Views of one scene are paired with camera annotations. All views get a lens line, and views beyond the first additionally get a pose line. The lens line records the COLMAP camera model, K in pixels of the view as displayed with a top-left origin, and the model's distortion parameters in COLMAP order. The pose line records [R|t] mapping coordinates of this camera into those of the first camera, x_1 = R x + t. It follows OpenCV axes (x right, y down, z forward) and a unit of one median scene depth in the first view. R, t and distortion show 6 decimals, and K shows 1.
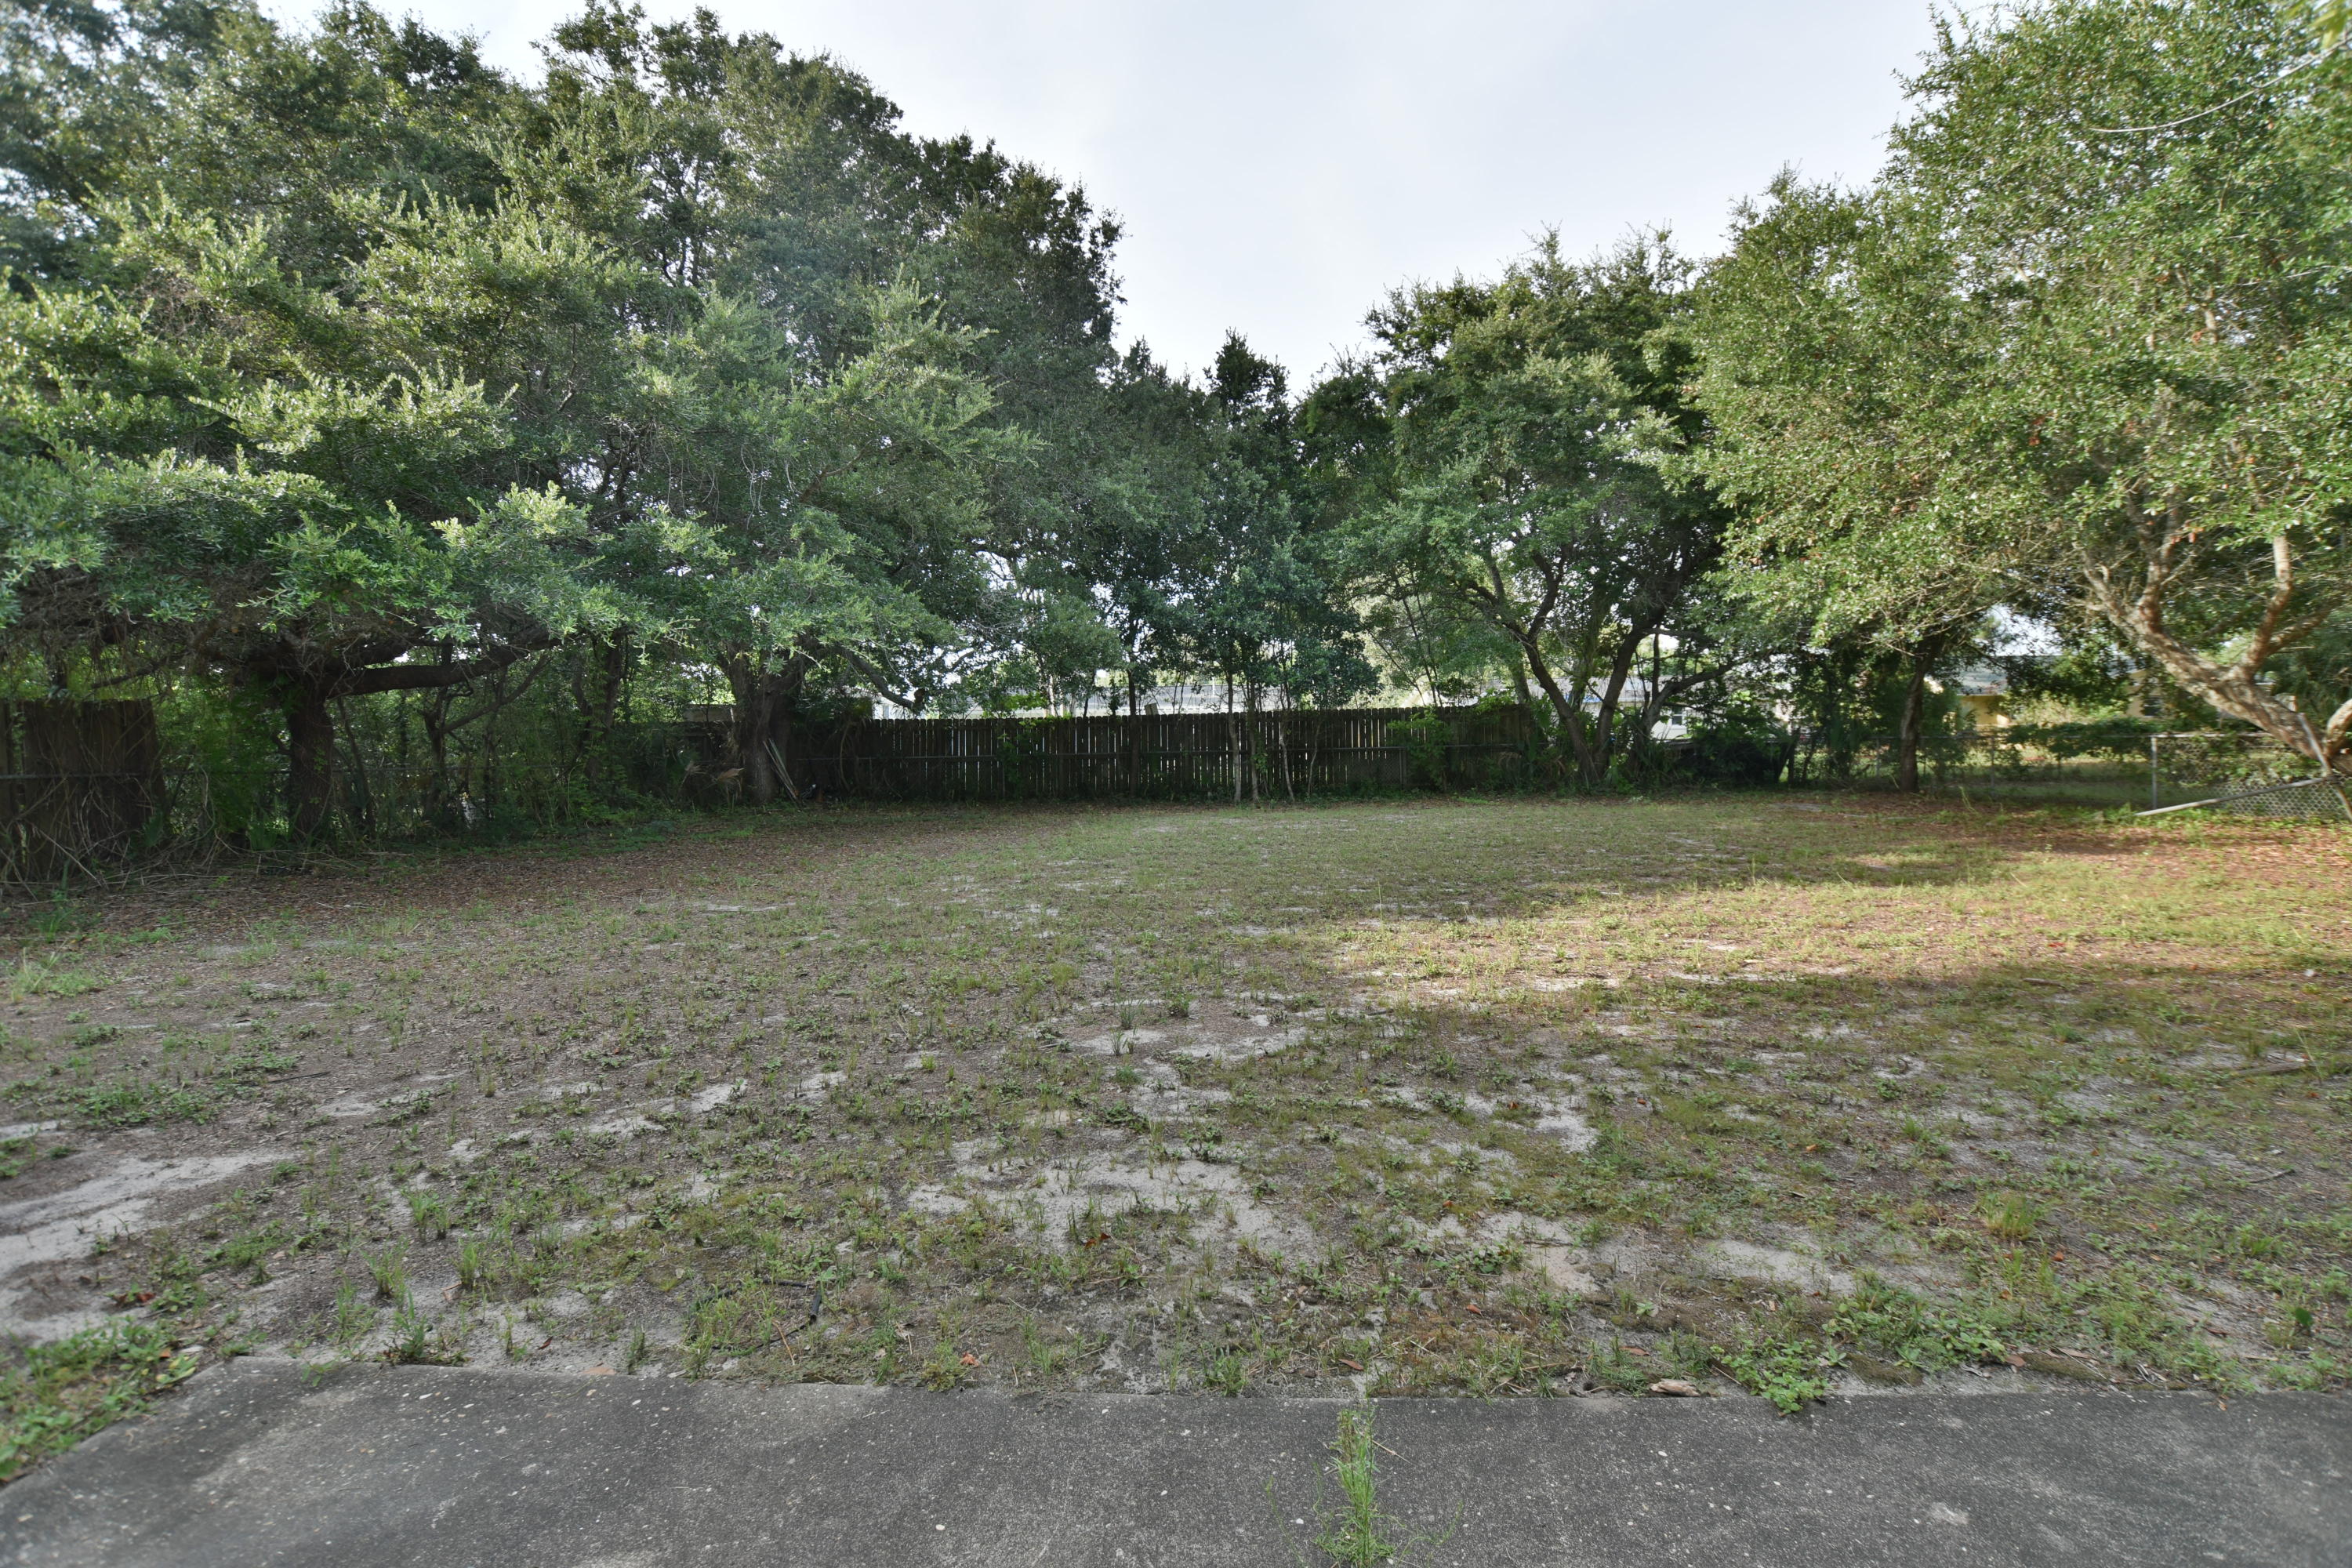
lens RADIAL K [[1008.6, 0, 1175.9], [0, 1008.6, 772.7], [0, 0, 1]] dist [-0.001665, -0.000019]
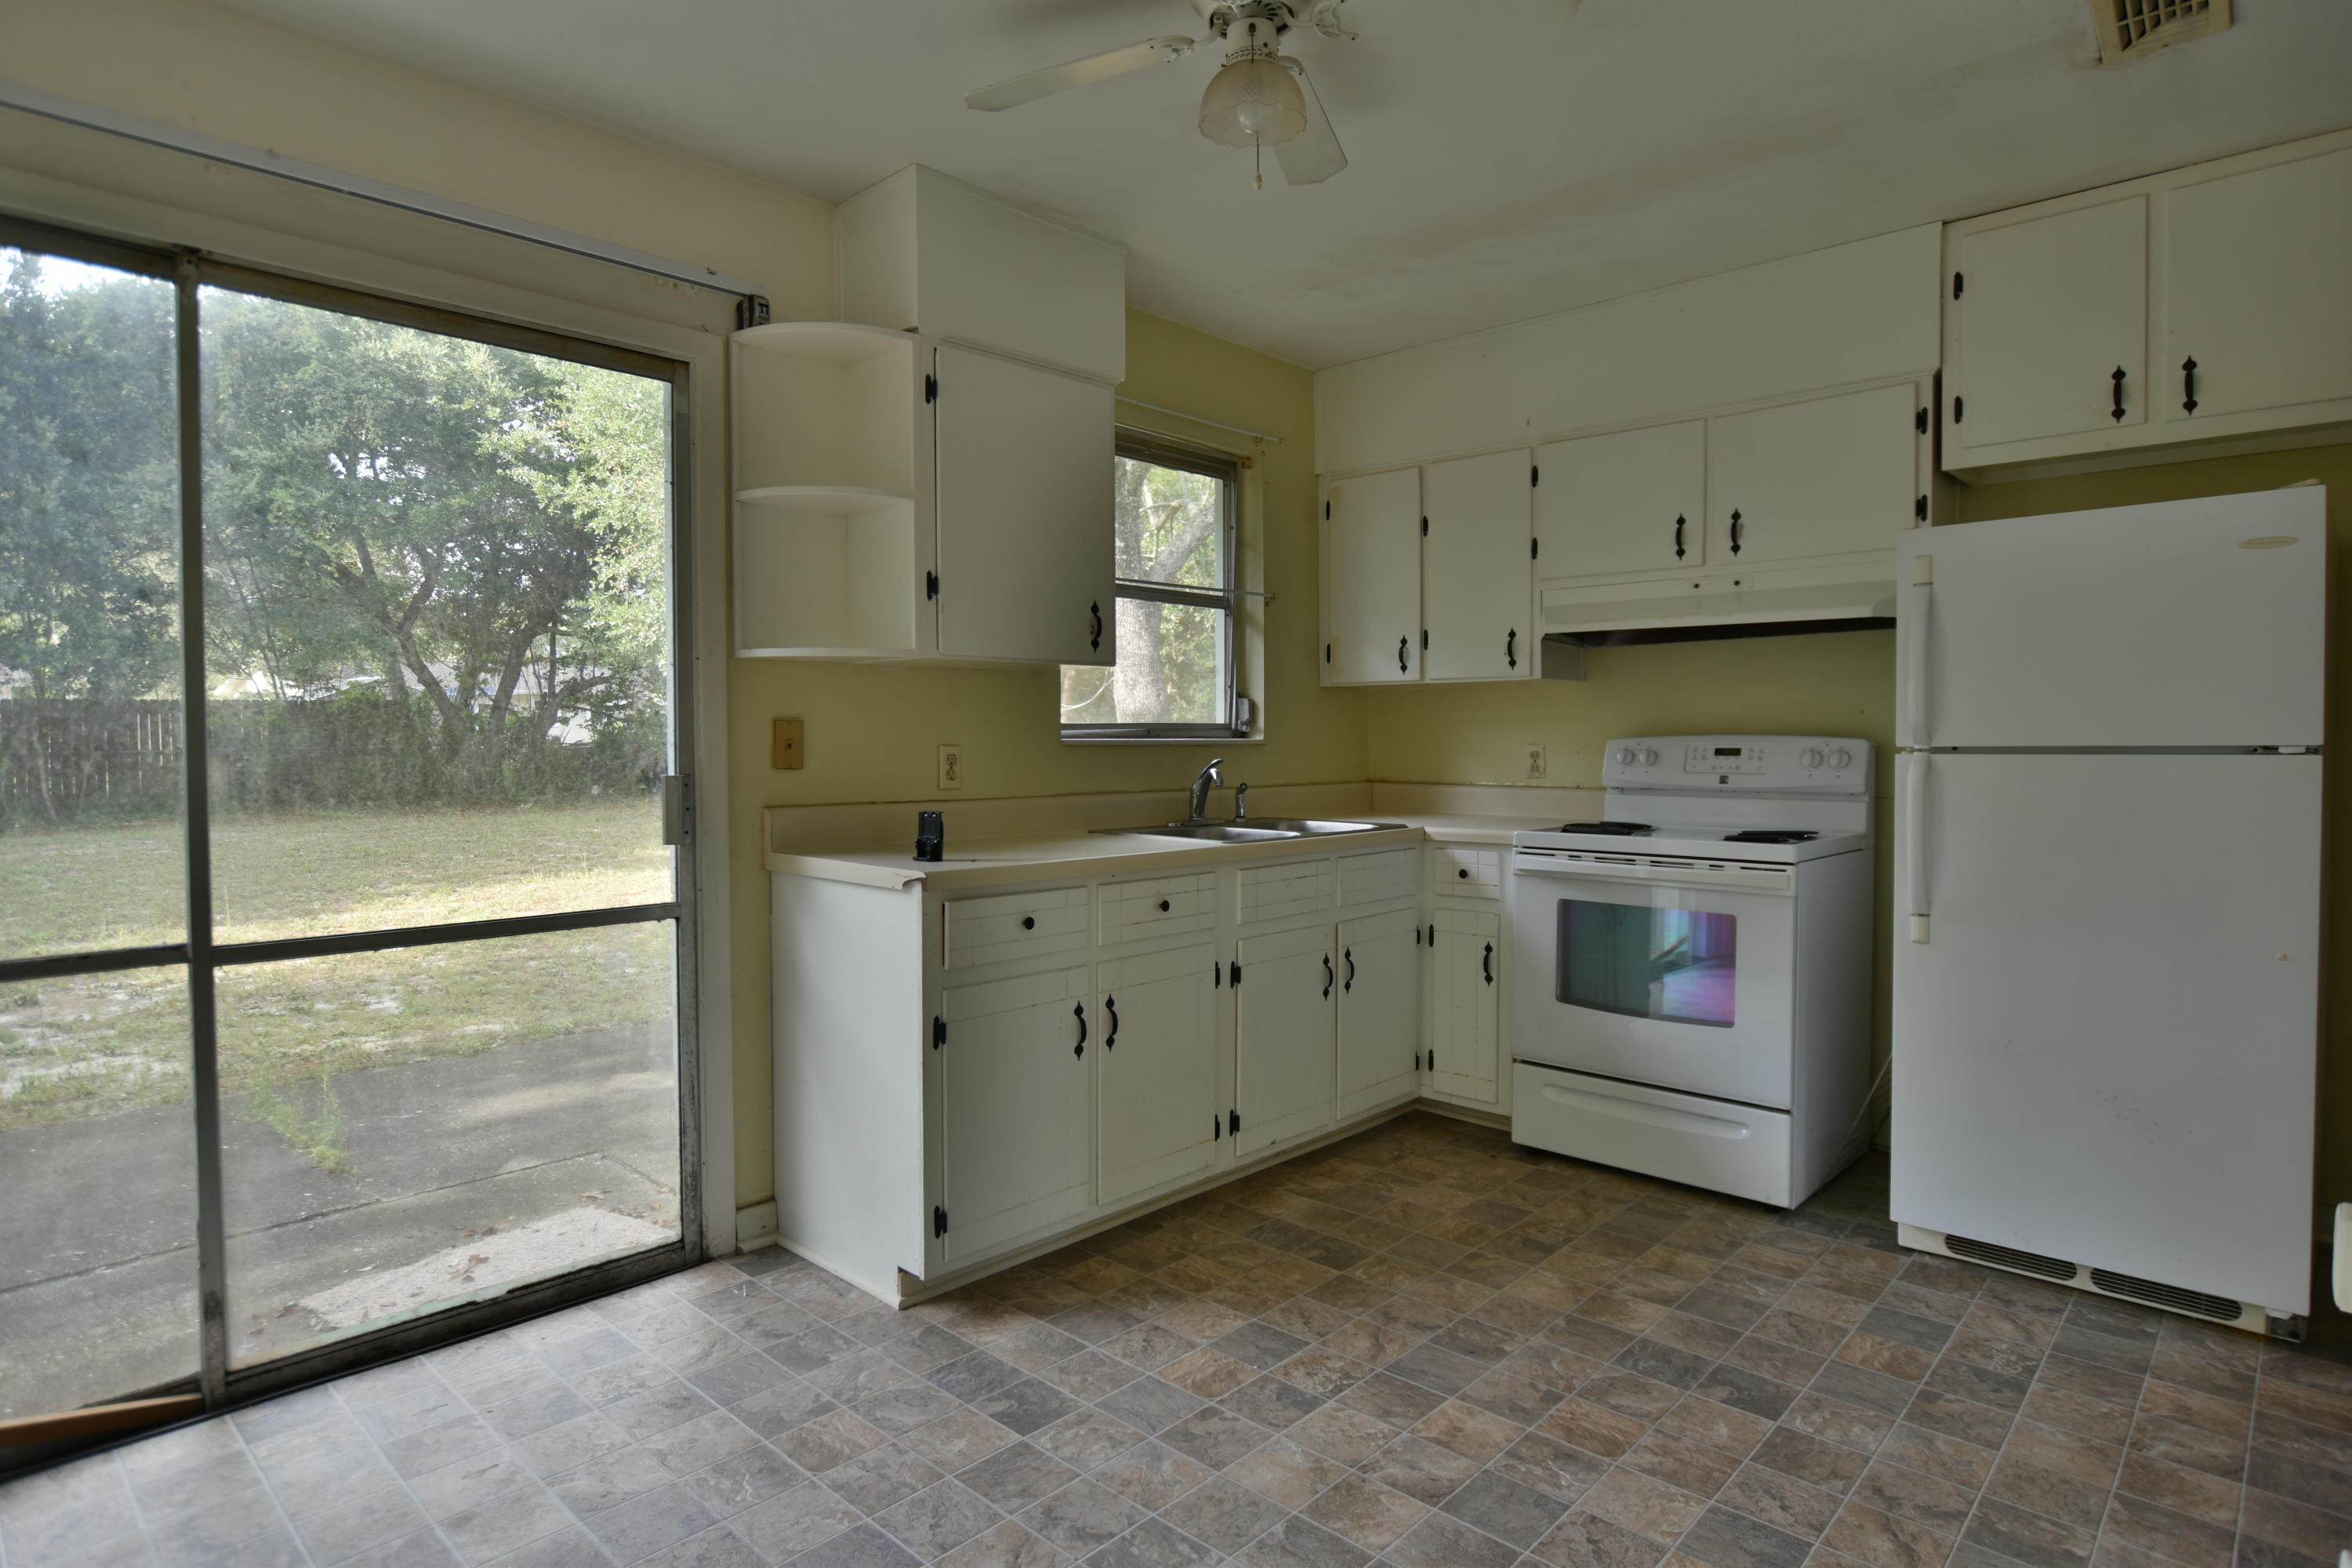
lens RADIAL K [[1251.5, 0, 1184.1], [0, 1251.5, 779.2], [0, 0, 1]] dist [-0.016712, 0.003567]
pose [[0.635028, -0.010136, 0.772423, -0.065679], [0.005514, 0.999948, 0.008588, -0.006497], [-0.772470, -0.001194, 0.635051, -0.247609]]
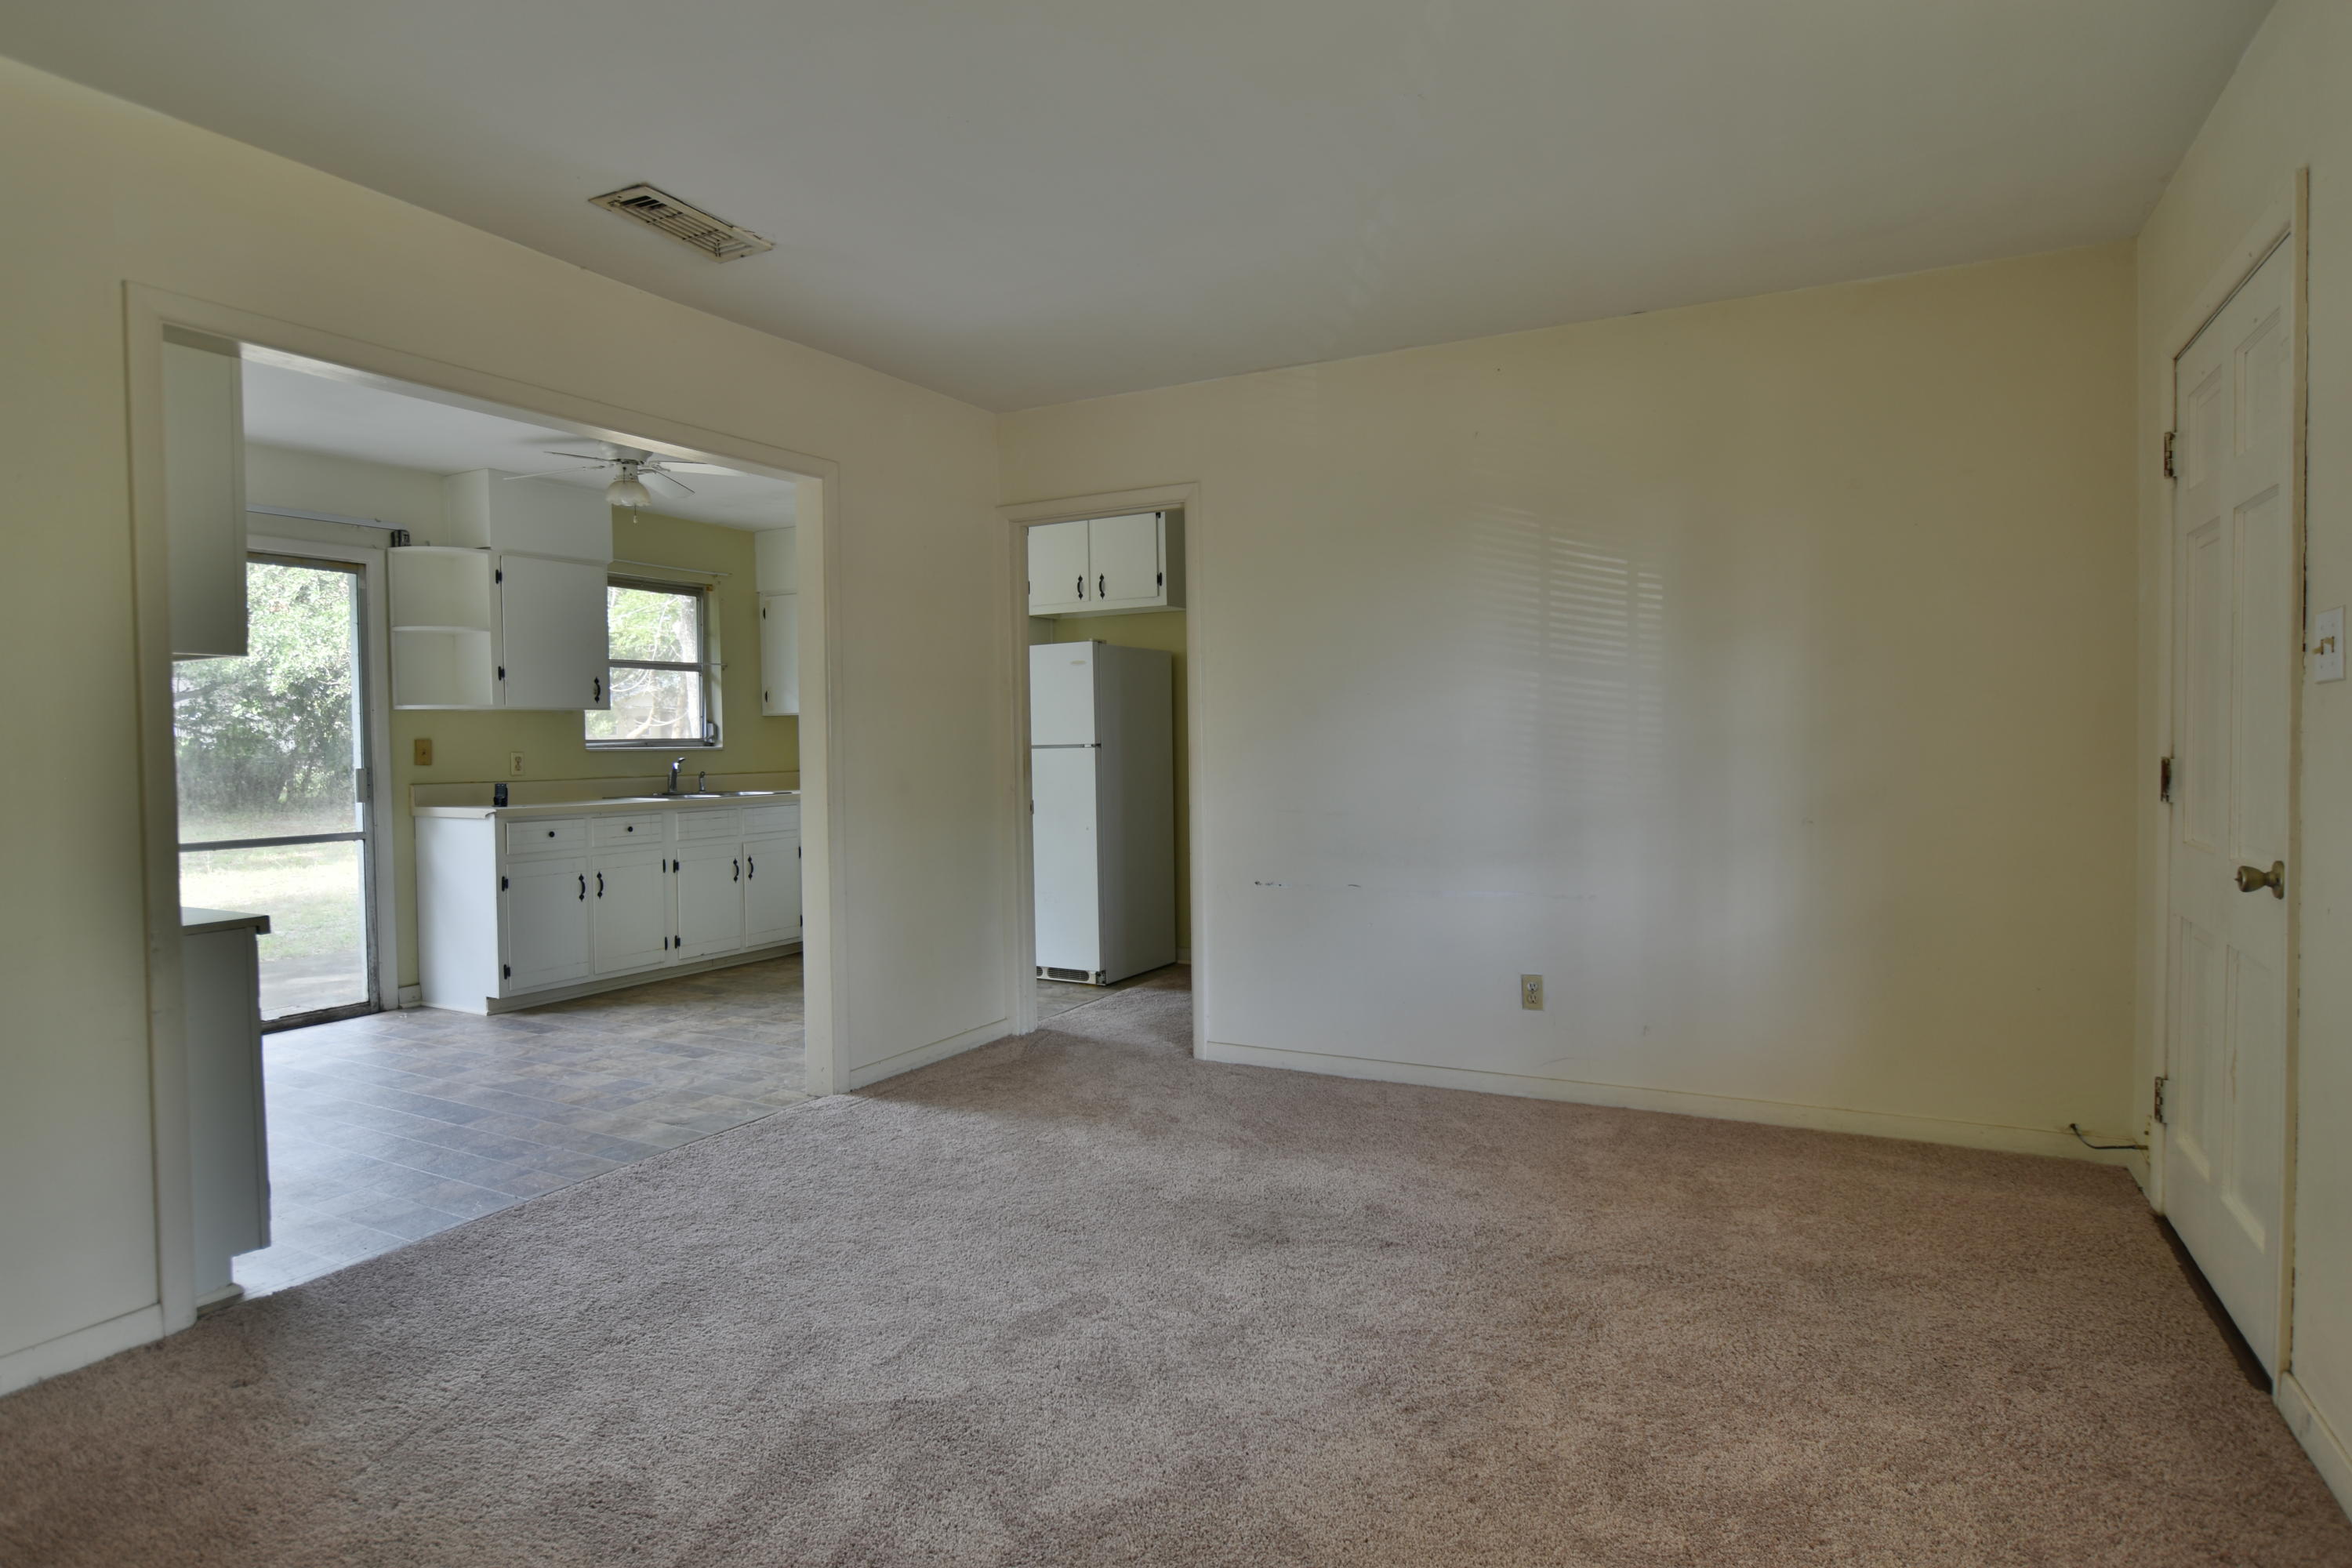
lens RADIAL K [[1251.5, 0, 1176.8], [0, 1251.5, 779.0], [0, 0, 1]] dist [-0.016712, 0.003567]
pose [[0.418642, -0.015090, 0.908026, -0.197267], [0.023671, 0.999704, 0.005701, 0.000472], [-0.907843, 0.019107, 0.418875, -0.435846]]
